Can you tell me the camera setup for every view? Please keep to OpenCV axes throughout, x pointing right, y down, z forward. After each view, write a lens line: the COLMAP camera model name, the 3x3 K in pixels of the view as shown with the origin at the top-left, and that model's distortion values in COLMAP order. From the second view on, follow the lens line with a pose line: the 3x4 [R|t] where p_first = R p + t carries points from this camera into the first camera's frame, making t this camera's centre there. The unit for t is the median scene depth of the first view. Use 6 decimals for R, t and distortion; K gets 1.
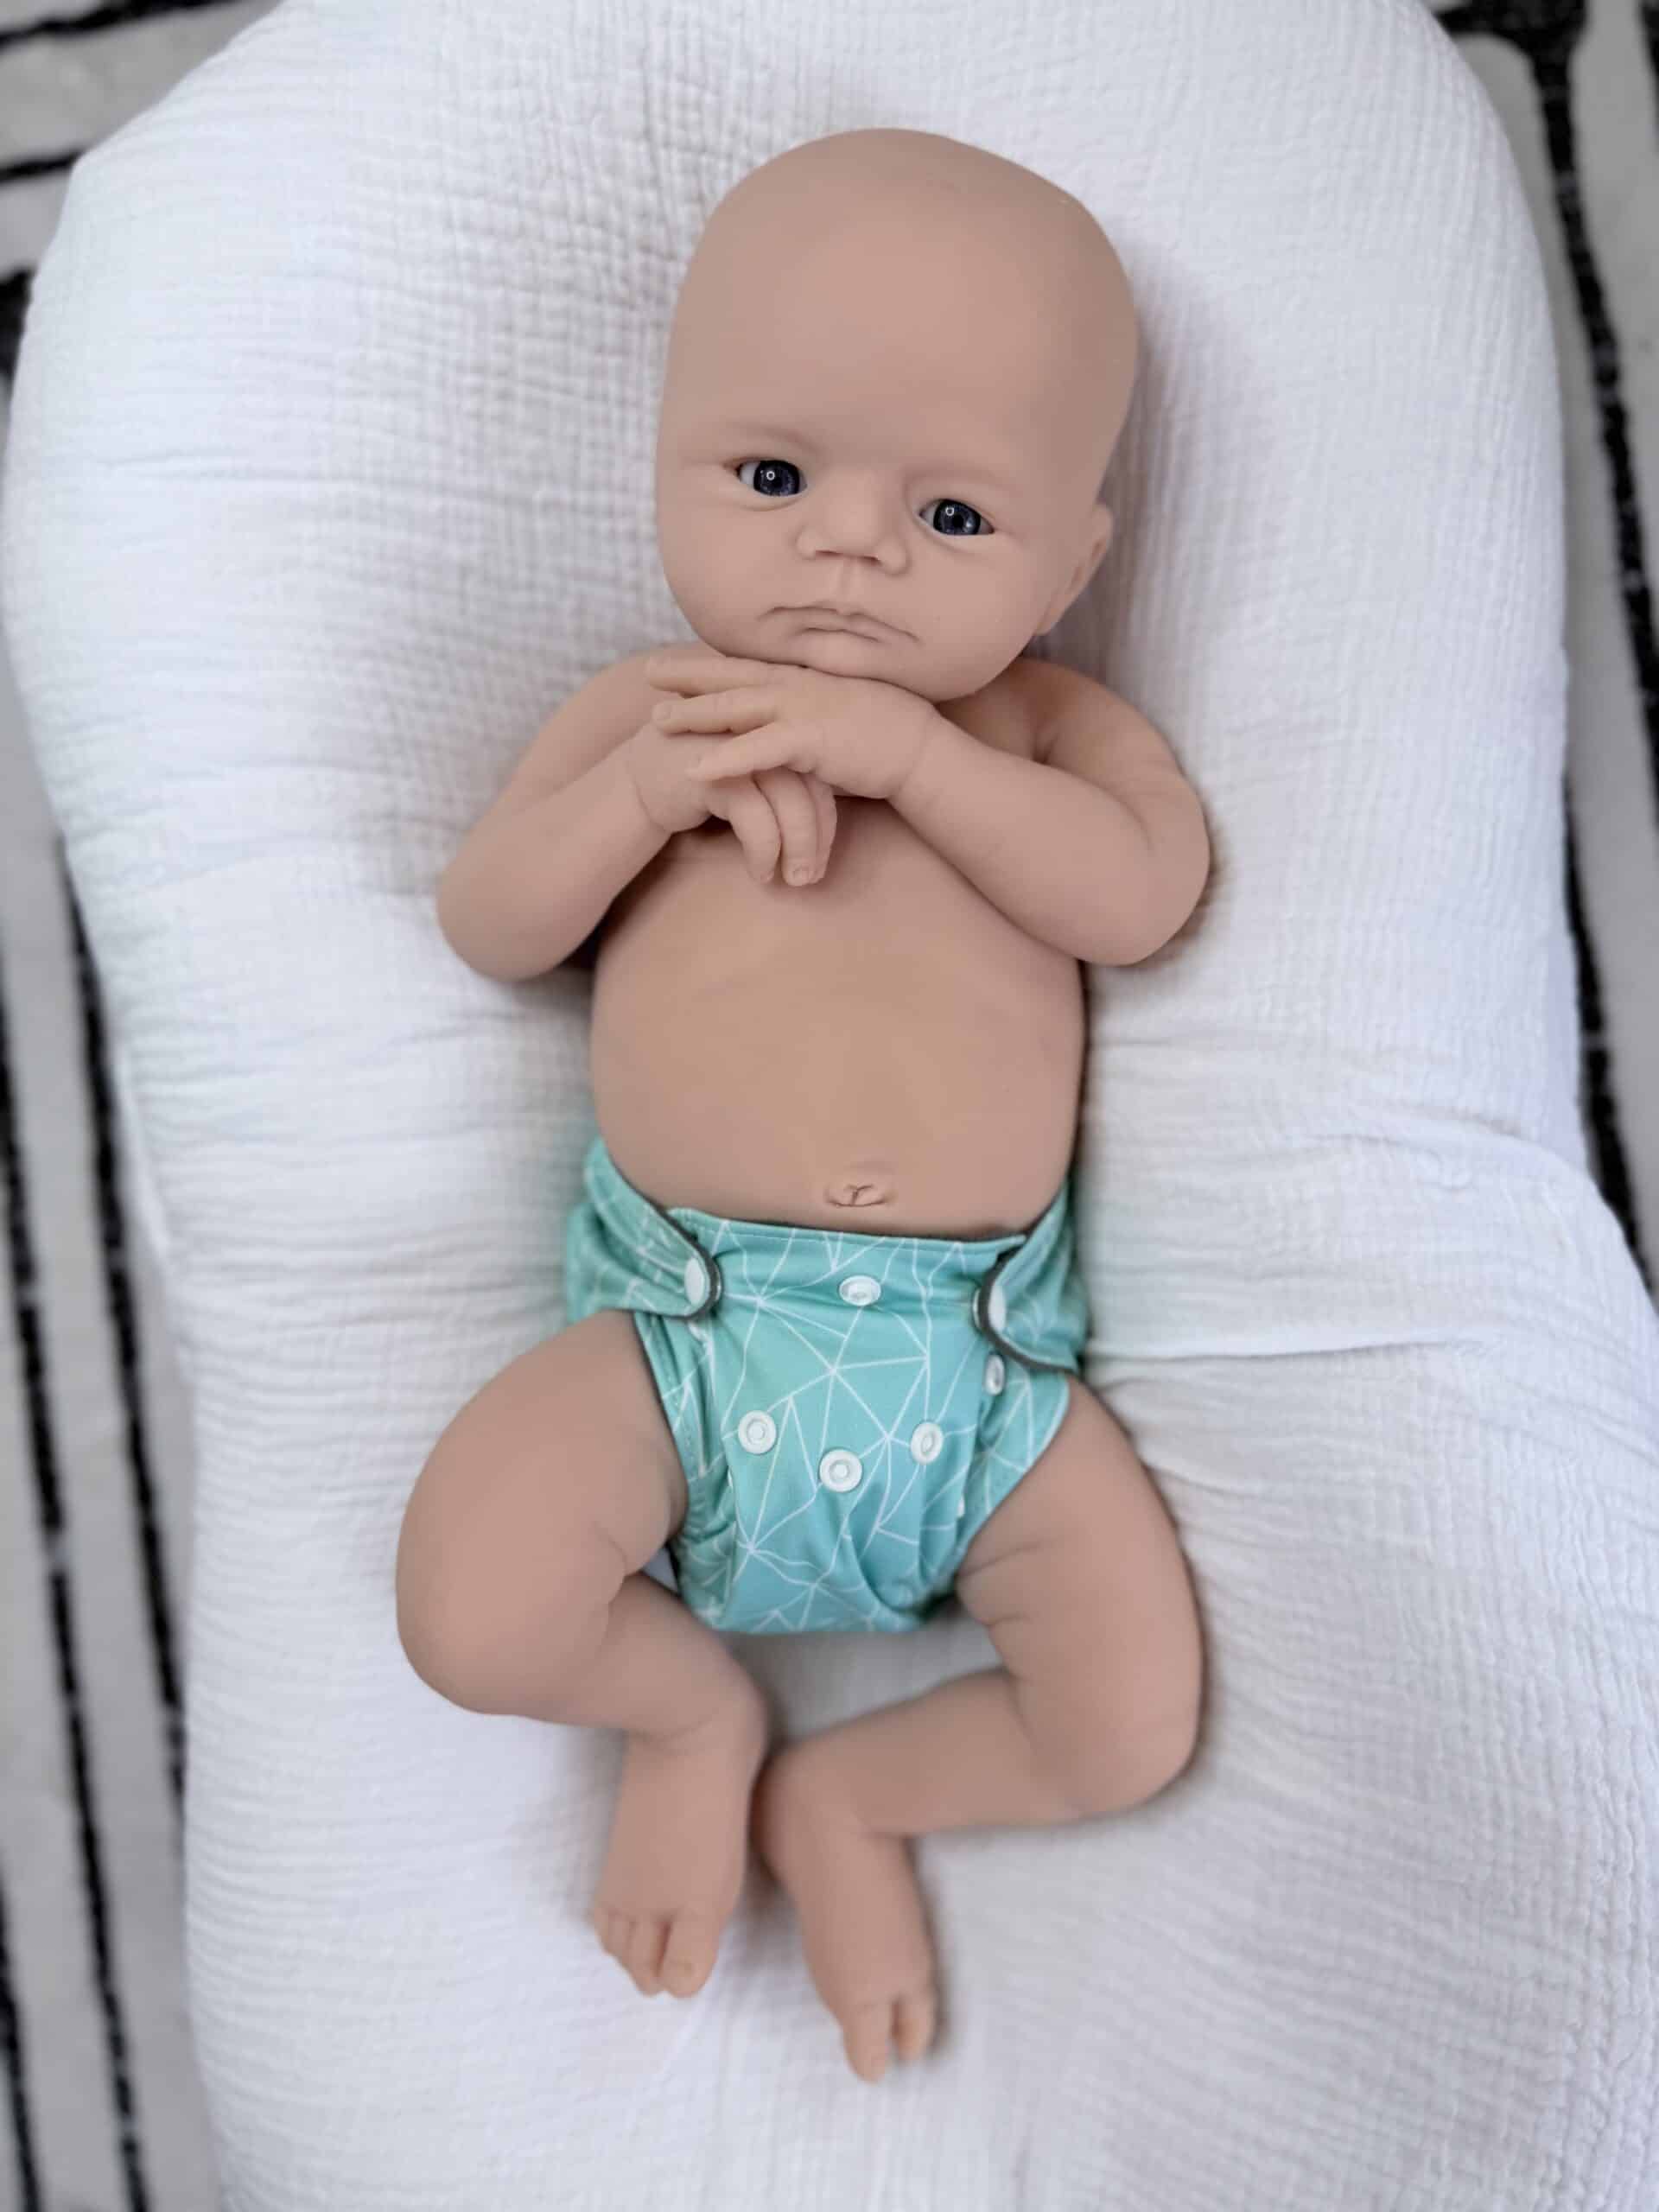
lens RADIAL K [[1642.7, 0, 829.7], [0, 1642.7, 1127.8], [0, 0, 1]] dist [0.058210, -0.100850]
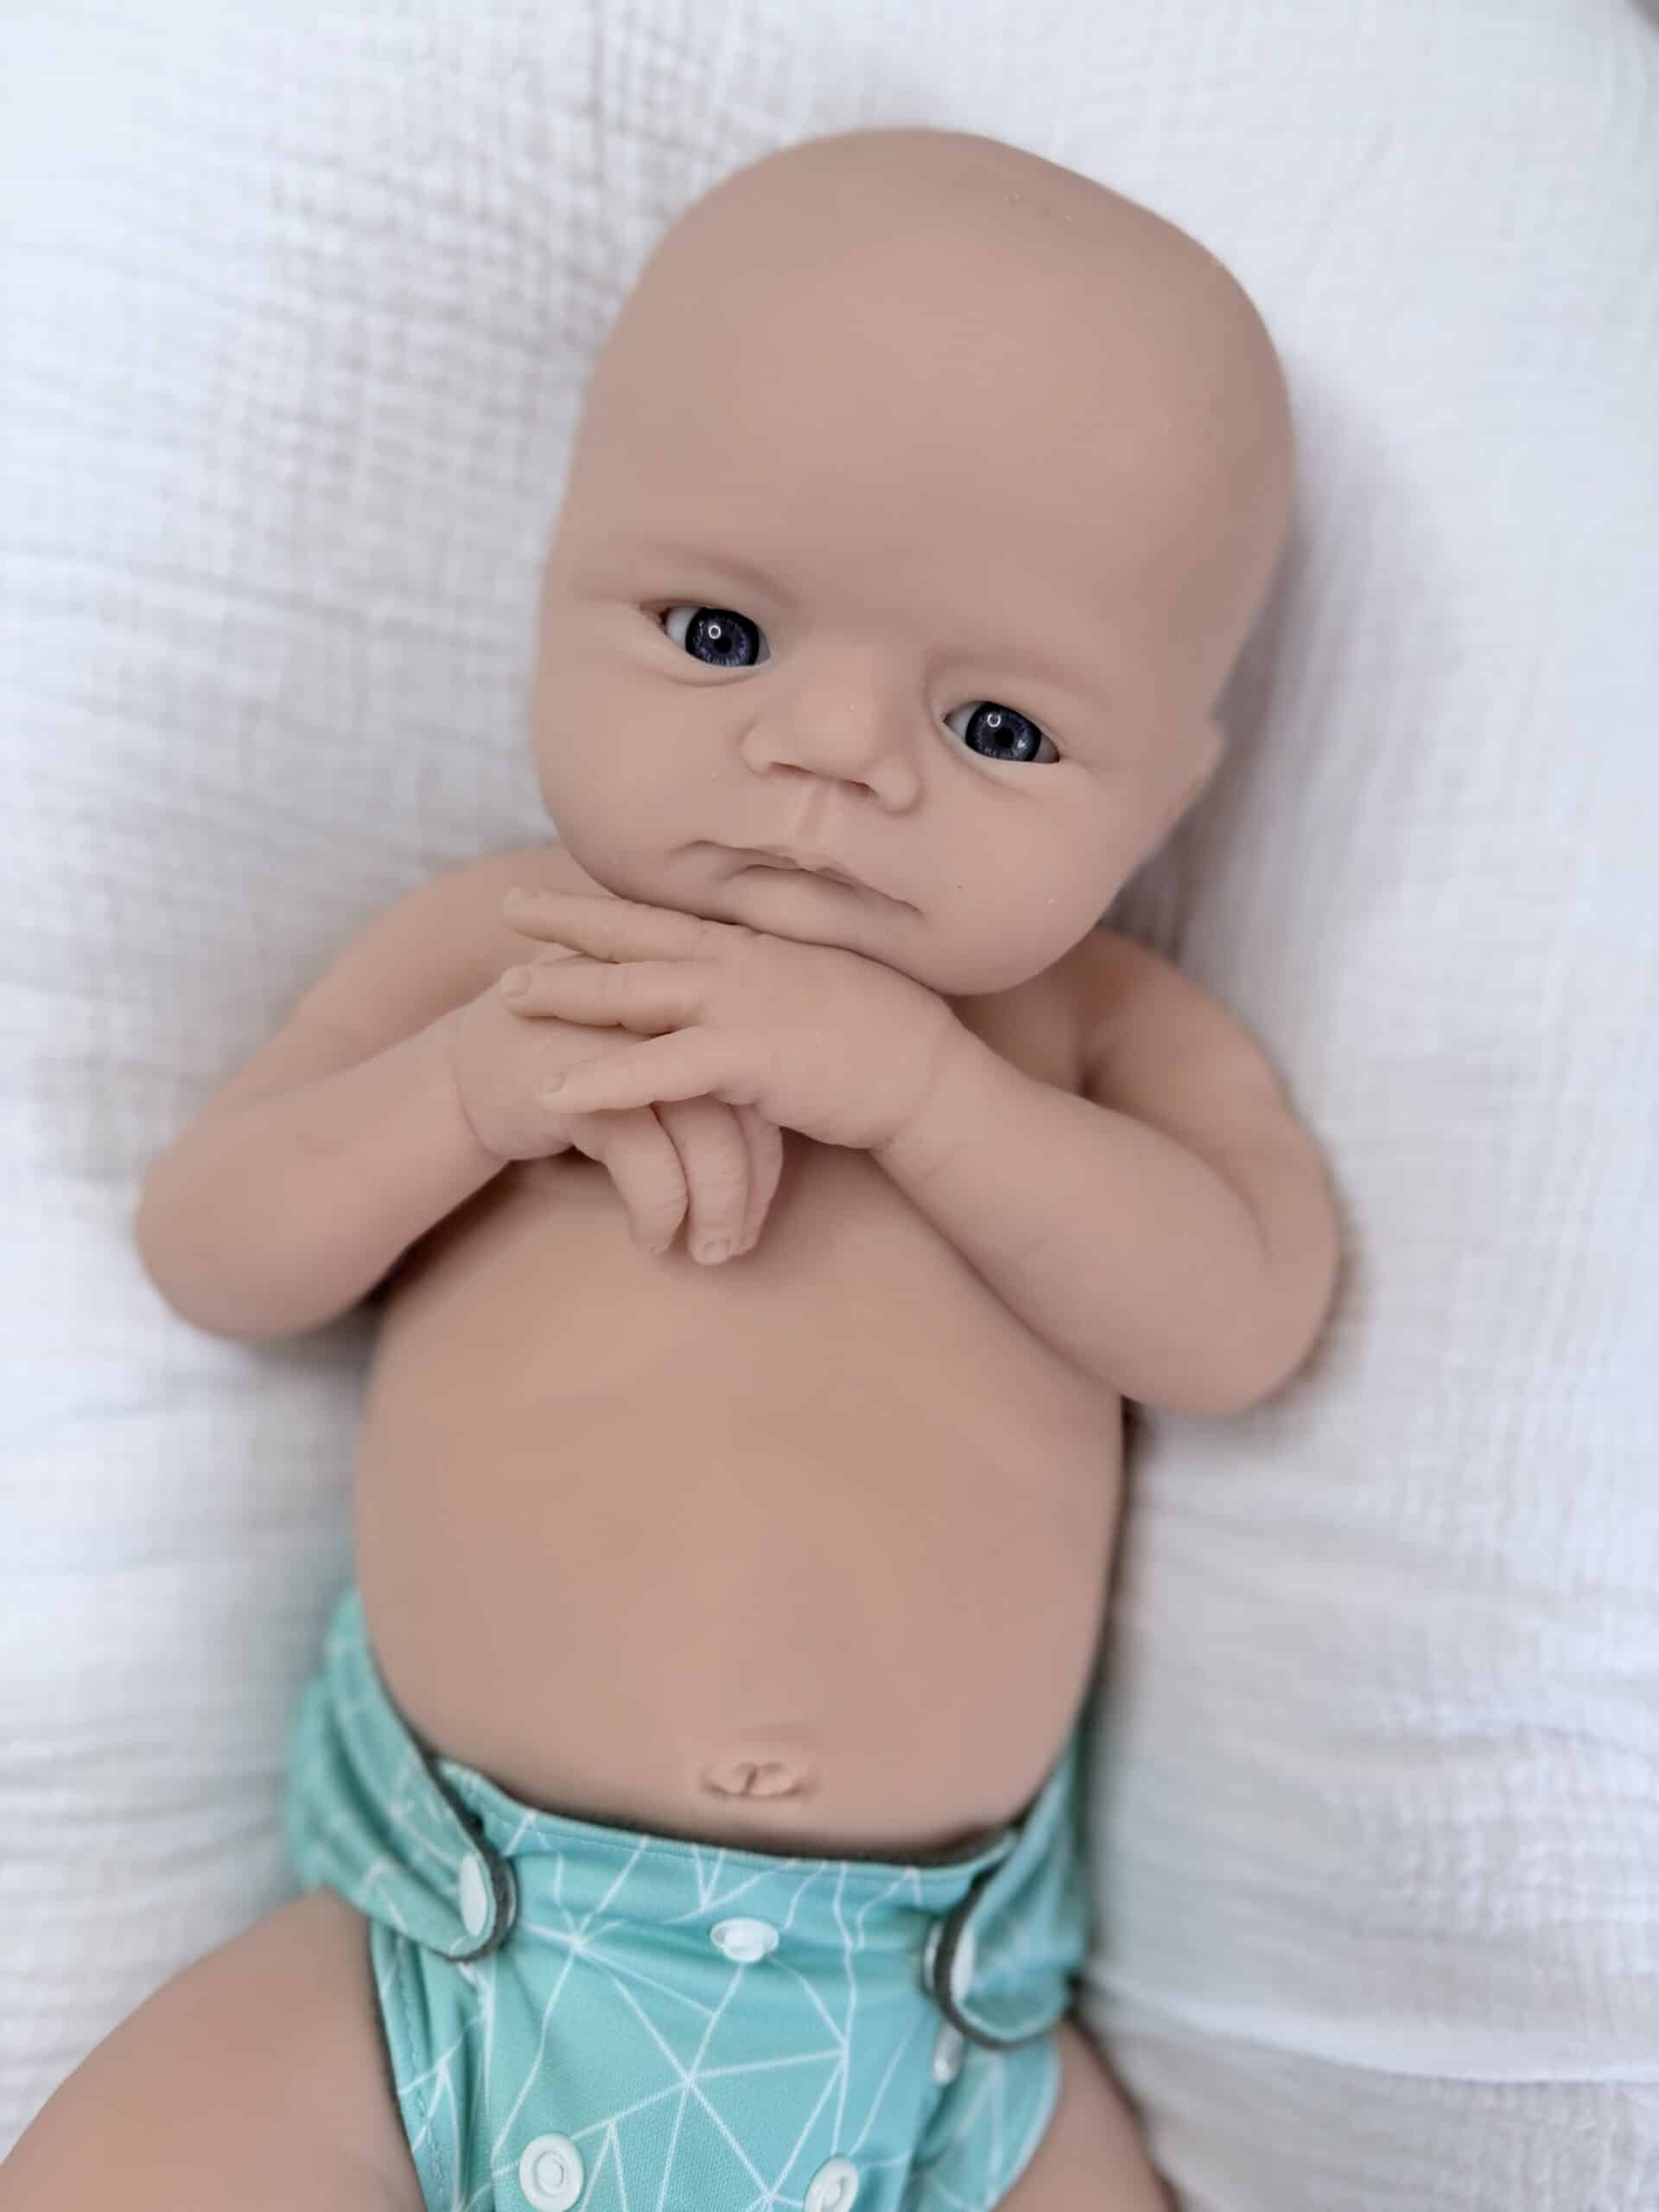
lens RADIAL K [[1550.1, 0, 828.4], [0, 1550.1, 1103.8], [0, 0, 1]] dist [-0.016299, -0.004078]
pose [[0.993966, 0.095482, 0.053986, -0.010735], [-0.091548, 0.993255, -0.071161, -0.165063], [-0.060417, 0.065789, 0.996003, 0.401049]]
